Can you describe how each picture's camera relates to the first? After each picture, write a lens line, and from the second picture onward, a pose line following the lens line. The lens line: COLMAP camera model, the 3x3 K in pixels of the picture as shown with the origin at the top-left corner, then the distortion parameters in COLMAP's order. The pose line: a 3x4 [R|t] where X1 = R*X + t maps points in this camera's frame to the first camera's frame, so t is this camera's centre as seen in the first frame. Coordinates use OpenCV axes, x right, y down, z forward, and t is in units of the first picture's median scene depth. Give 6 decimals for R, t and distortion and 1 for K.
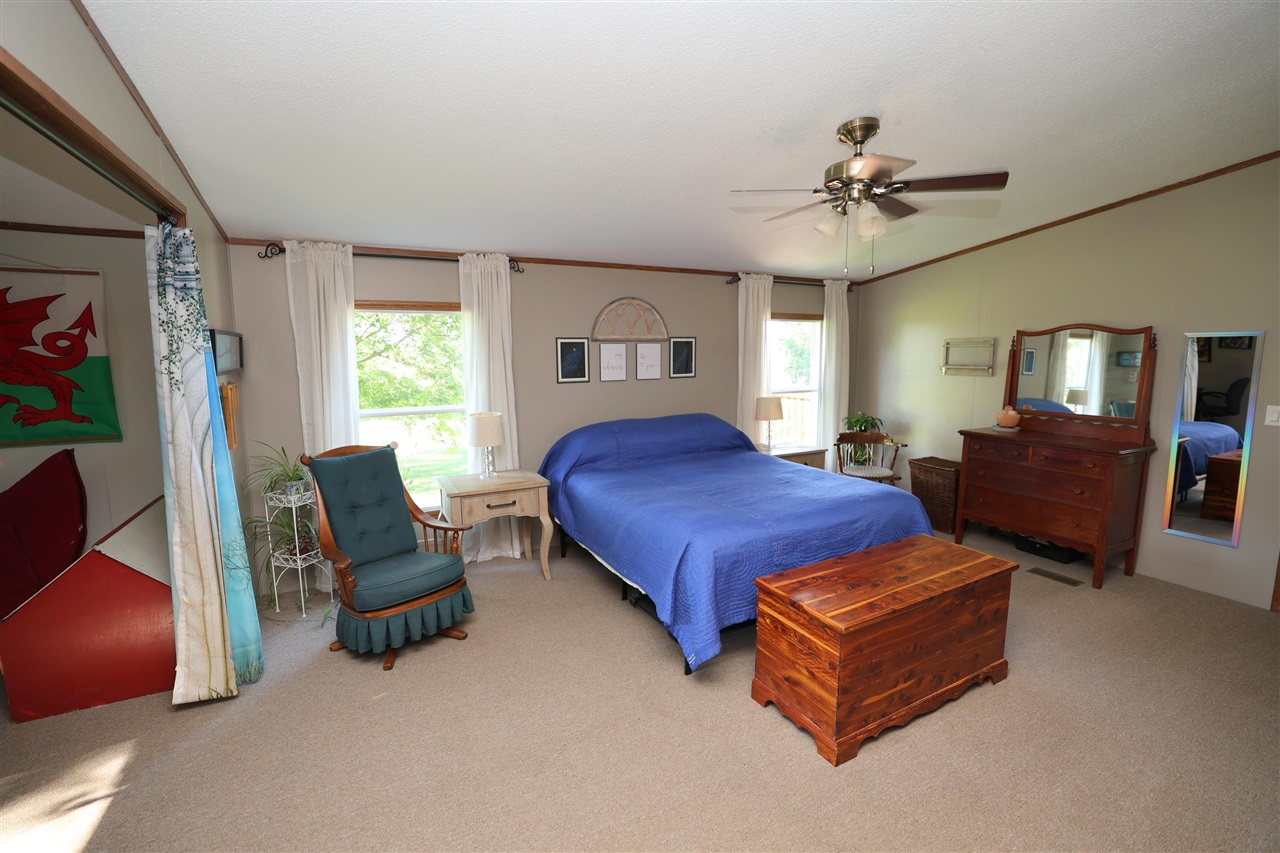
lens RADIAL K [[561.7, 0, 637.6], [0, 561.7, 424.7], [0, 0, 1]] dist [-0.018481, 0.002668]
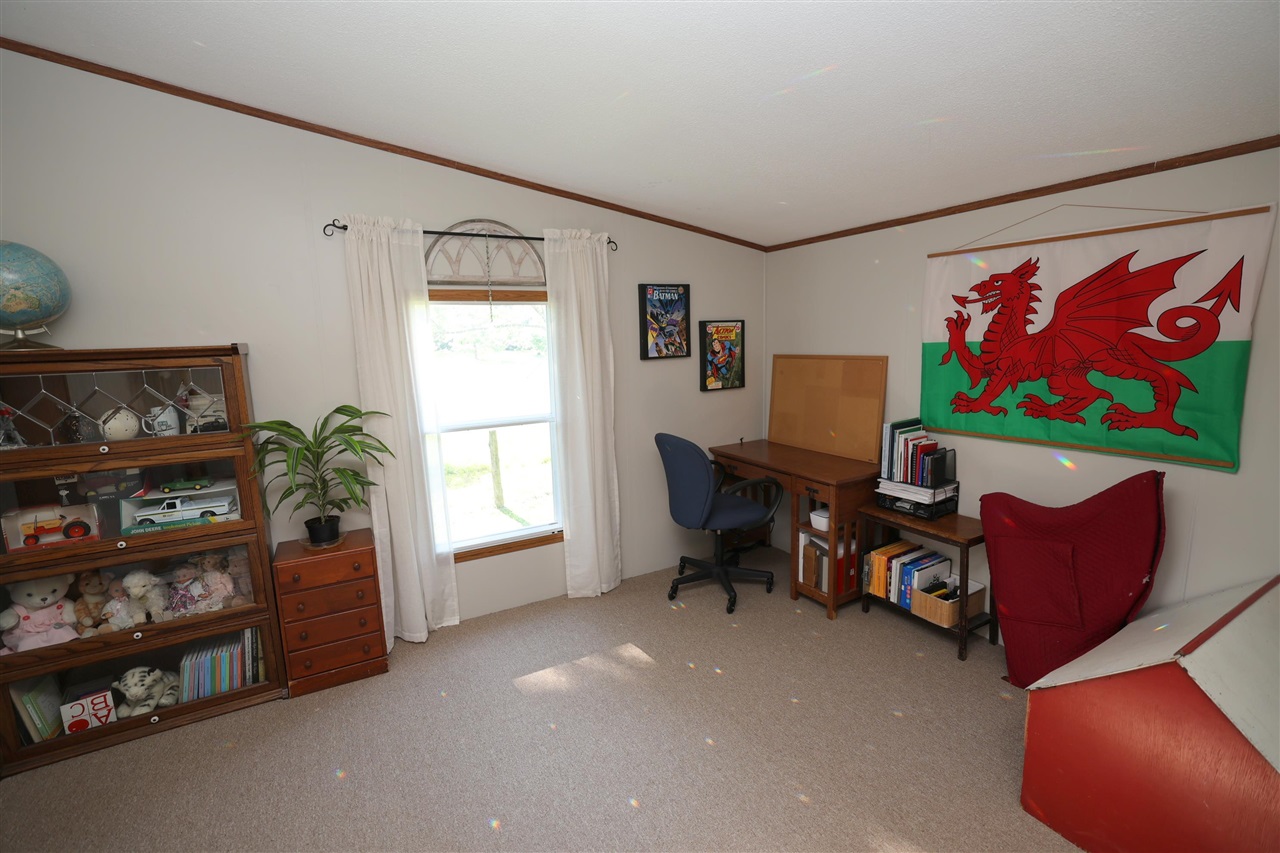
lens RADIAL K [[561.7, 0, 639.2], [0, 561.7, 426.3], [0, 0, 1]] dist [-0.018481, 0.002668]
pose [[0.032382, 0.162164, -0.986232, -0.234168], [-0.105798, 0.981762, 0.157955, -0.037103], [0.993860, 0.099226, 0.048948, 0.193260]]
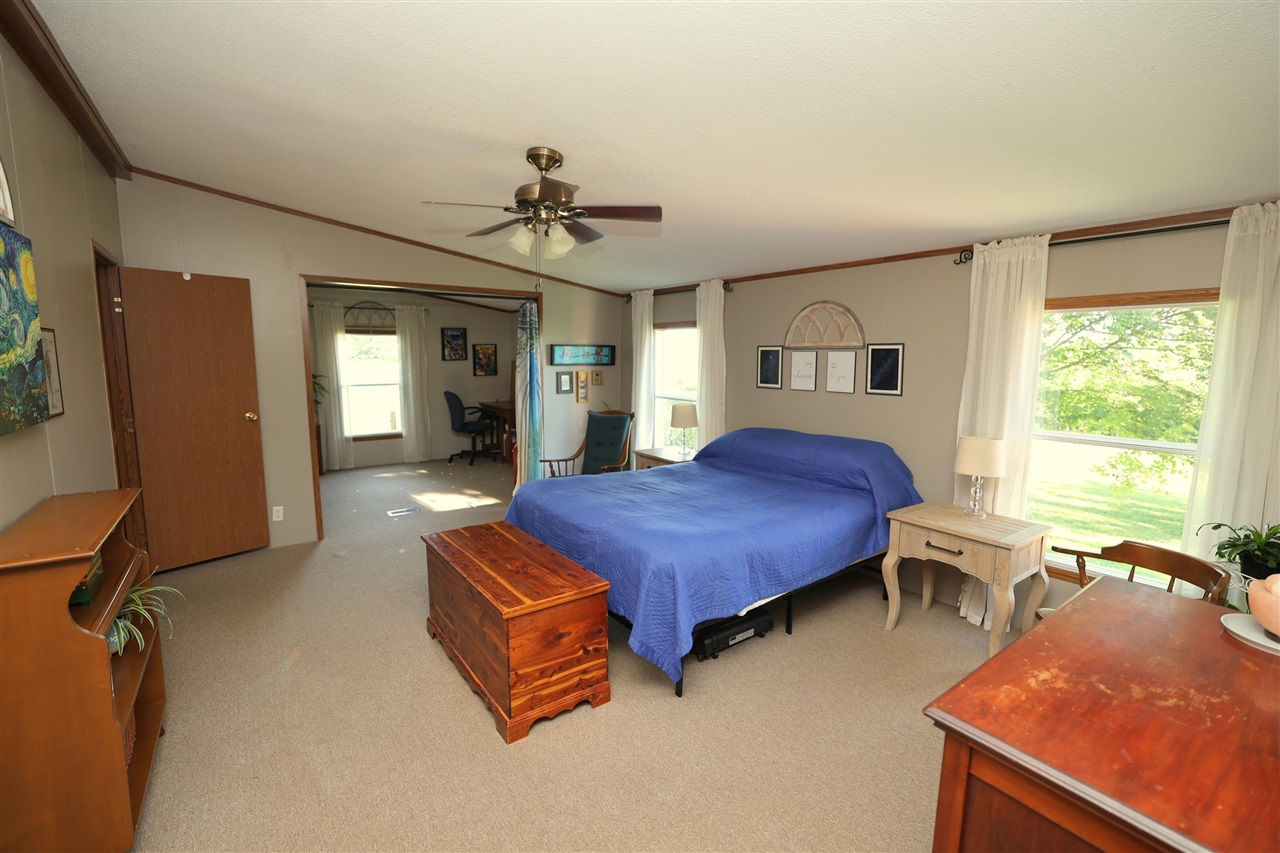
lens RADIAL K [[561.7, 0, 632.6], [0, 561.7, 421.9], [0, 0, 1]] dist [-0.018481, 0.002668]
pose [[0.132527, 0.129026, -0.982746, 0.887494], [-0.134633, 0.984645, 0.111120, -0.094877], [0.981993, 0.117584, 0.147863, 0.598176]]
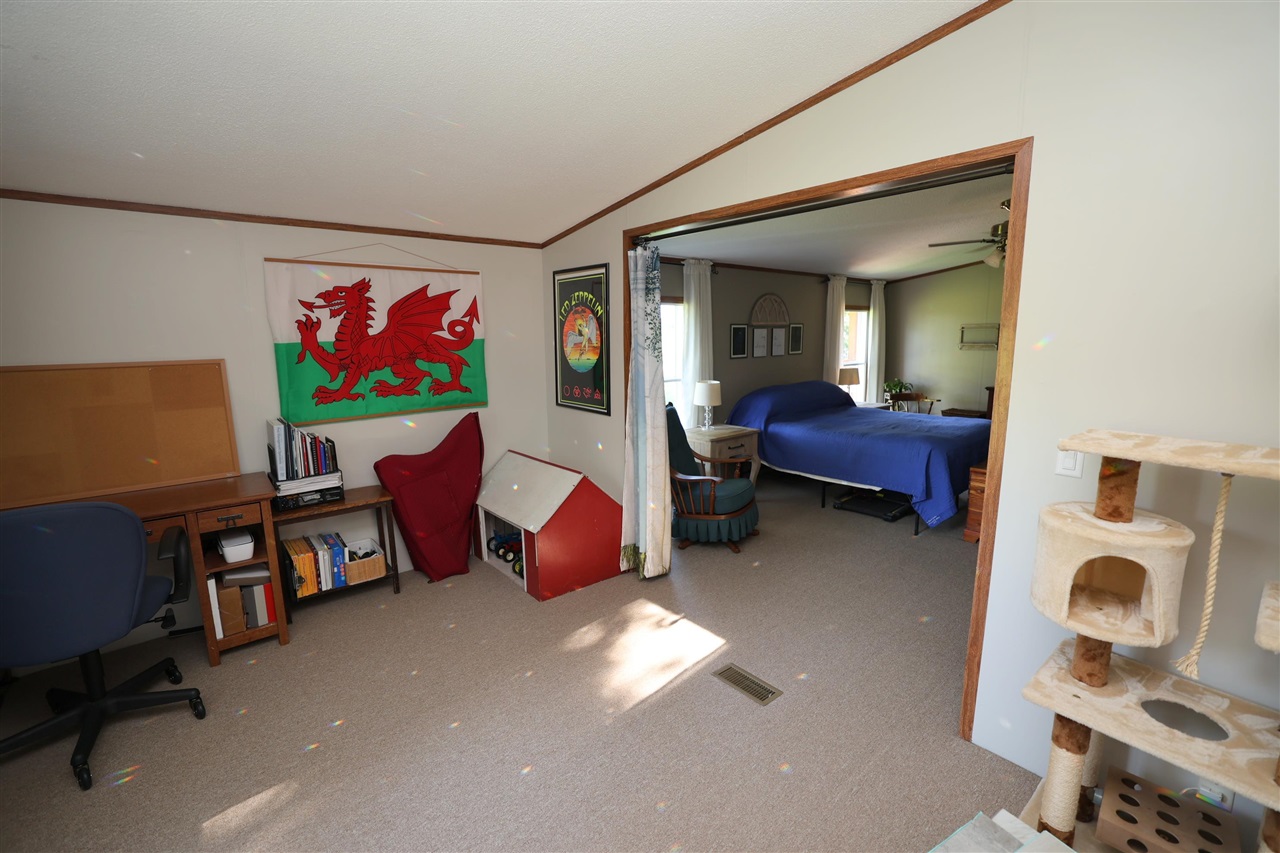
lens RADIAL K [[561.7, 0, 642.4], [0, 561.7, 425.1], [0, 0, 1]] dist [-0.018481, 0.002668]
pose [[0.974373, -0.041151, 0.221141, -0.627022], [0.034979, 0.998883, 0.031757, 0.031383], [-0.222200, -0.023208, 0.974725, -0.232935]]
